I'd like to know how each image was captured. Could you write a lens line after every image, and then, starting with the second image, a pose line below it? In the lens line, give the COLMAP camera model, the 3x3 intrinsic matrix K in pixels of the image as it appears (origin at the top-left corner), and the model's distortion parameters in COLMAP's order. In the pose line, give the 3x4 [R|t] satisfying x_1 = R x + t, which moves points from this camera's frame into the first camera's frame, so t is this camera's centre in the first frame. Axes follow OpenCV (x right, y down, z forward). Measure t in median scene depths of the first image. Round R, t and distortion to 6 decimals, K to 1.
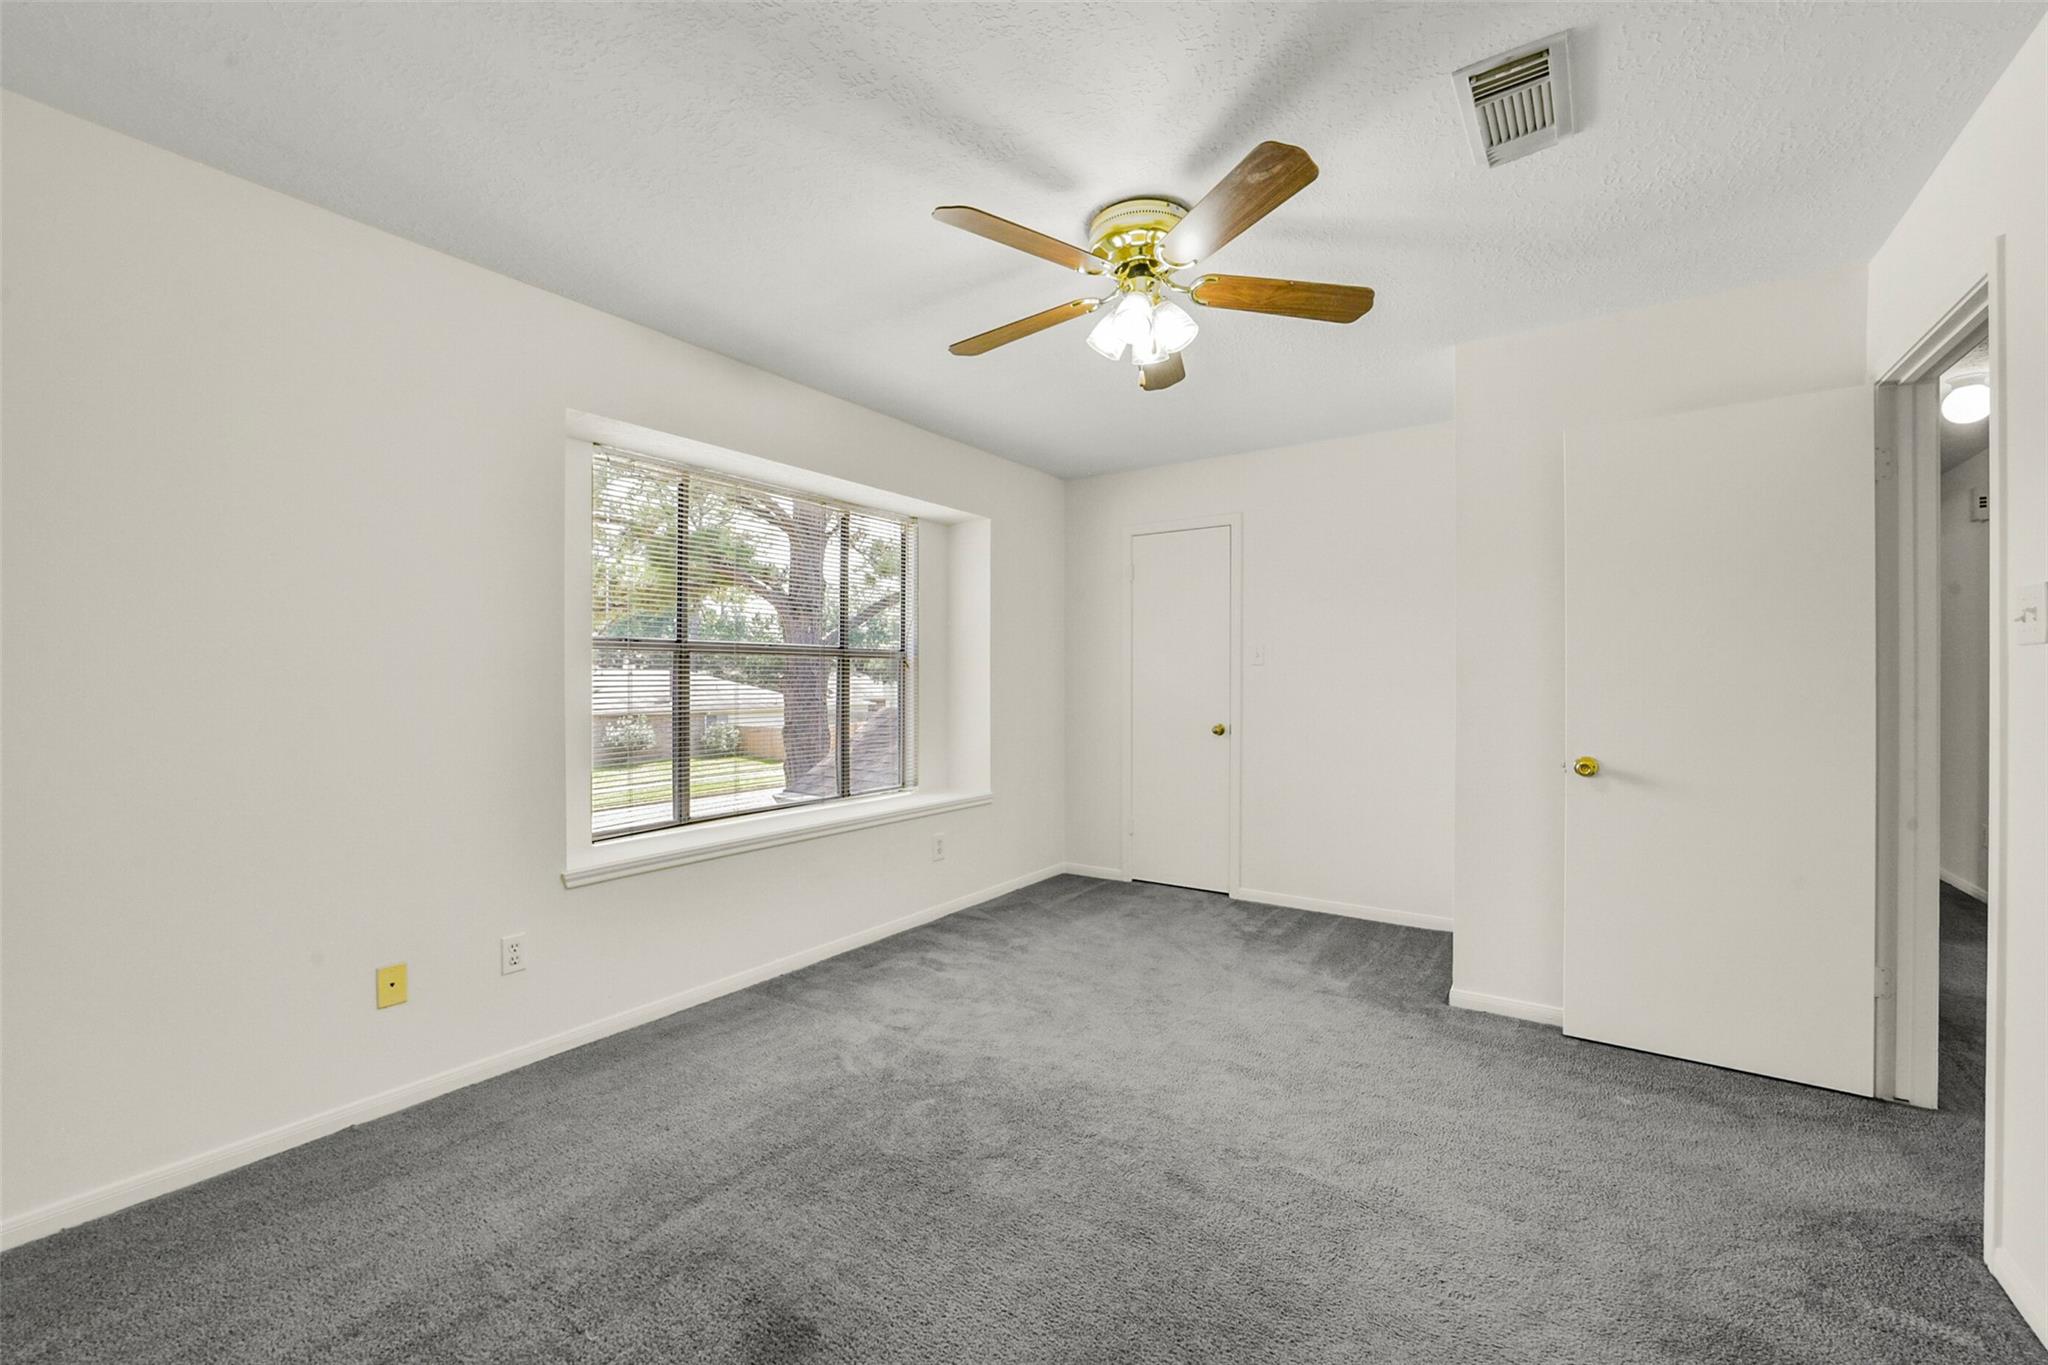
lens RADIAL K [[811.9, 0, 1030.2], [0, 811.9, 686.2], [0, 0, 1]] dist [-0.001408, 0.000576]
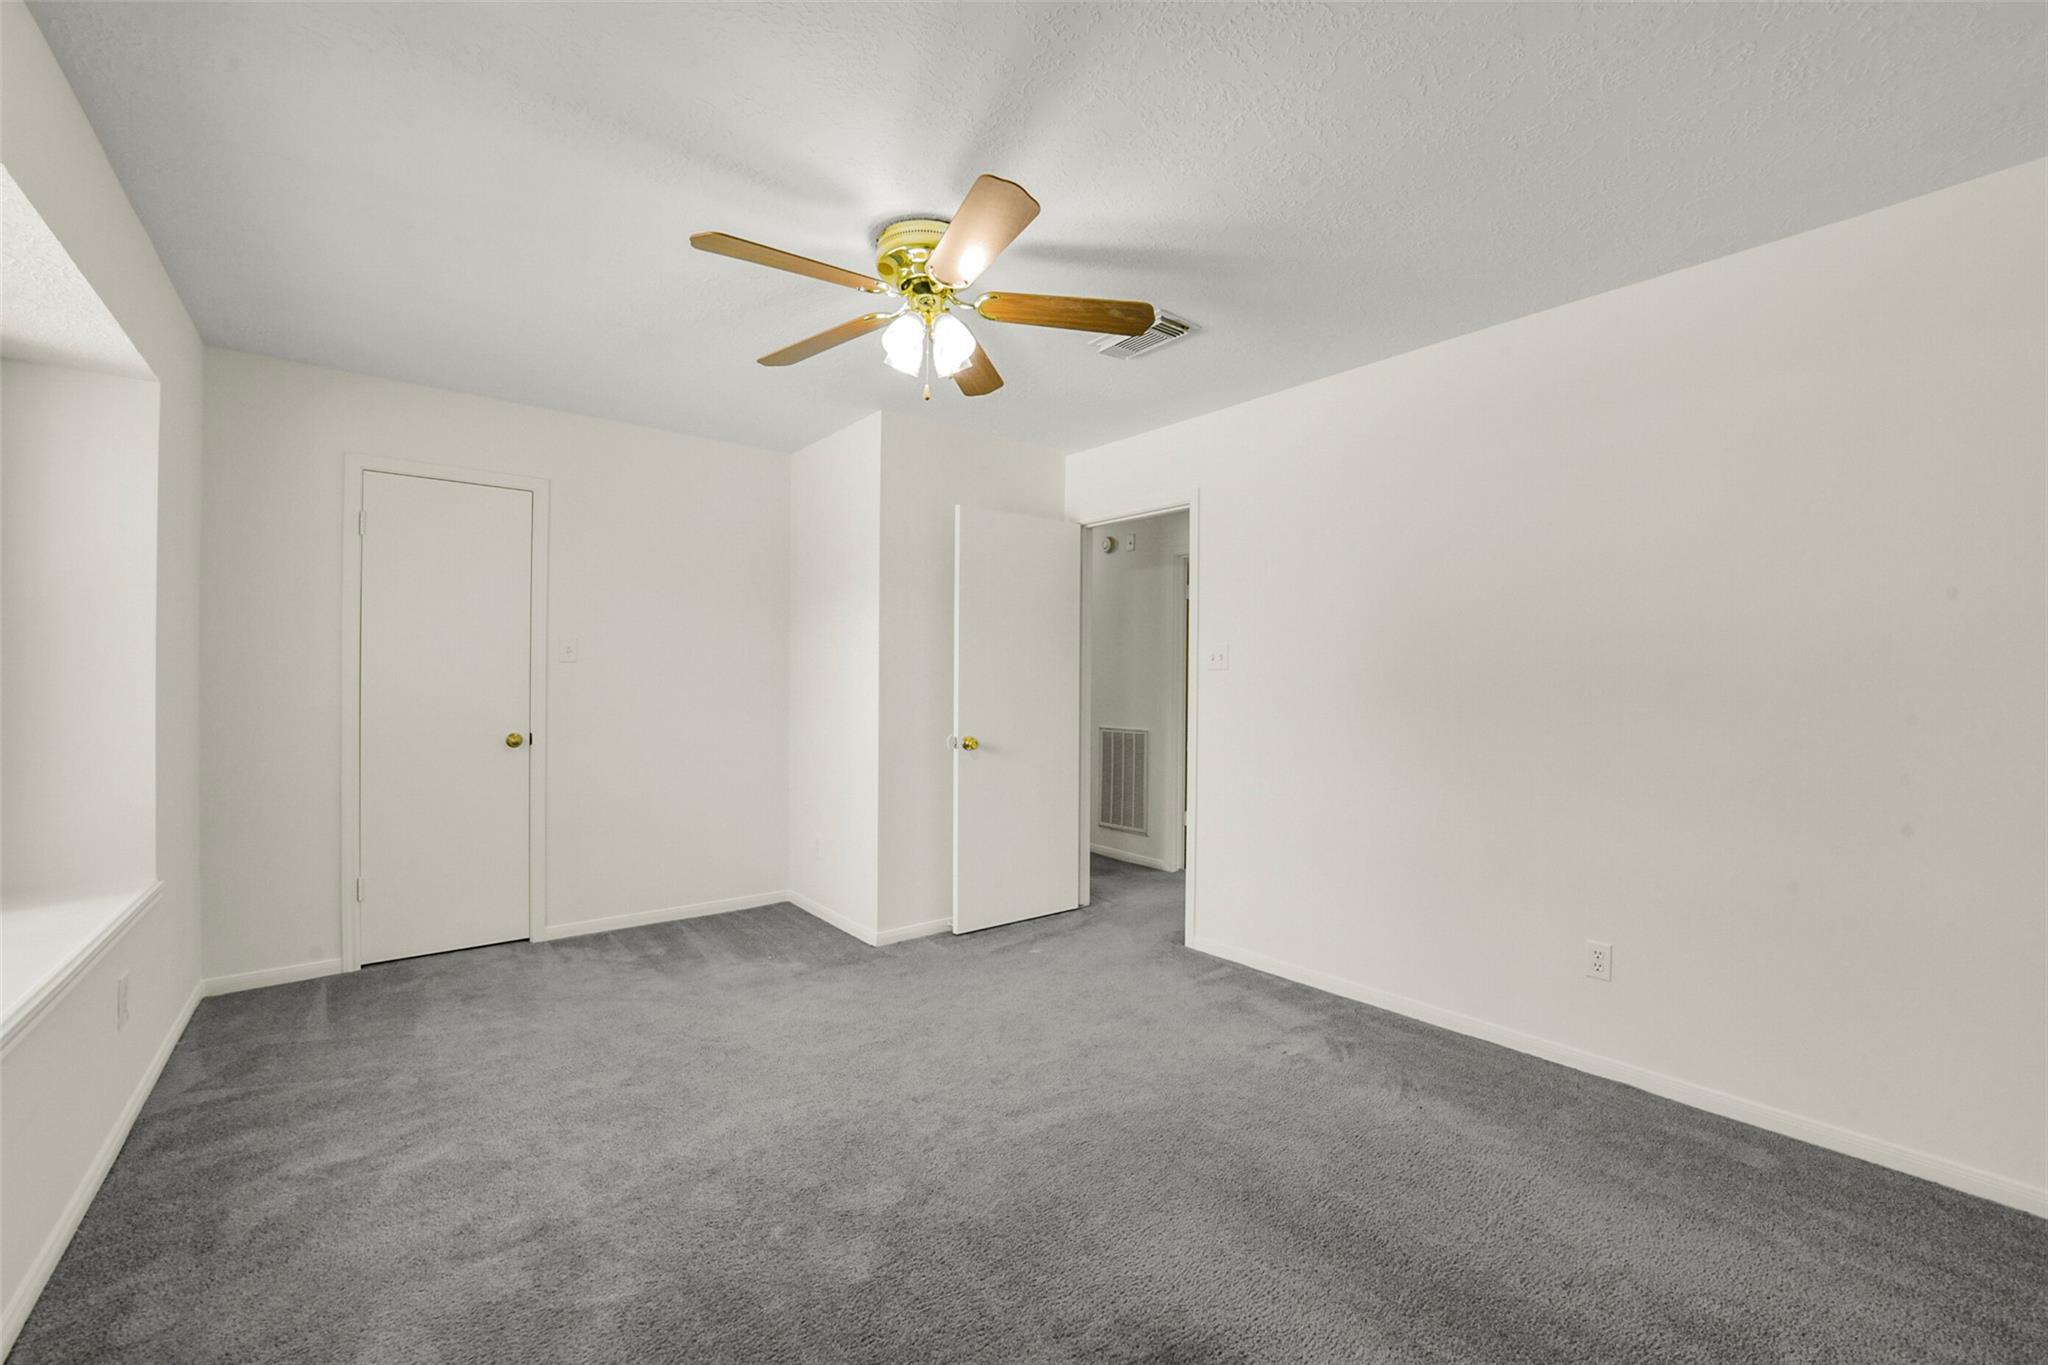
lens RADIAL K [[811.9, 0, 1030.2], [0, 811.9, 686.2], [0, 0, 1]] dist [-0.001408, 0.000576]
pose [[0.295397, 0.002682, 0.955371, -0.486540], [-0.004301, 0.999990, -0.001478, -0.001532], [-0.955365, -0.003673, 0.295406, 0.337934]]
